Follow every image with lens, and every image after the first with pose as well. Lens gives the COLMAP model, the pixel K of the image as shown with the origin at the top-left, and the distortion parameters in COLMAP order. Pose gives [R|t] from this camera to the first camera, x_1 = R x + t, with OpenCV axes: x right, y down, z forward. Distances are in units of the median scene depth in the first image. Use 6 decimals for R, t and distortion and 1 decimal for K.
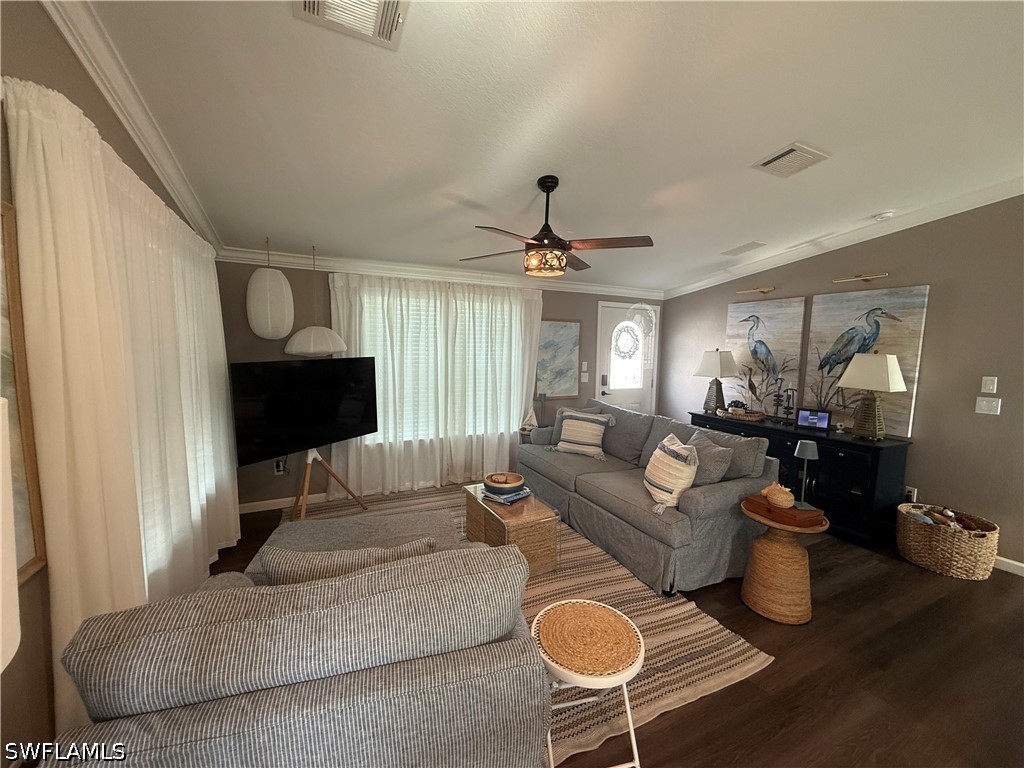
lens RADIAL K [[405.1, 0, 512.0], [0, 405.1, 384.0], [0, 0, 1]] dist [0.001503, 0.000112]
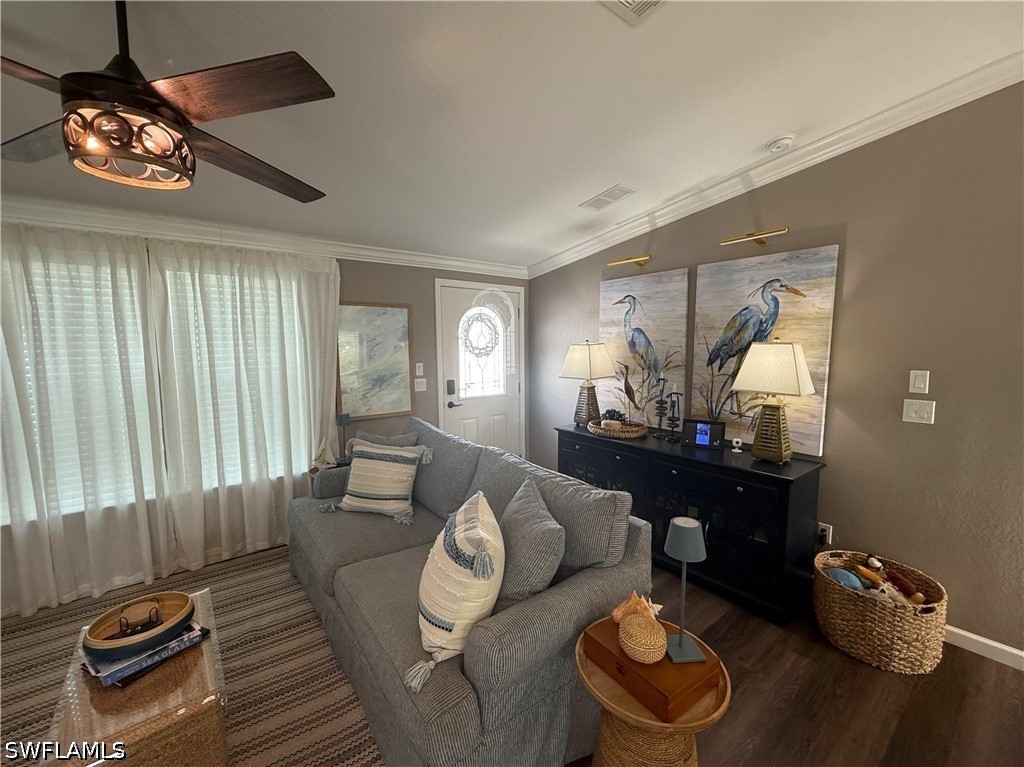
lens RADIAL K [[415.3, 0, 512.0], [0, 415.3, 383.5], [0, 0, 1]] dist [0.000738, -0.000071]
pose [[0.979837, -0.043095, 0.195096, 0.247120], [0.042212, 0.999071, 0.008684, -0.023128], [-0.195289, -0.000273, 0.980746, 0.313609]]
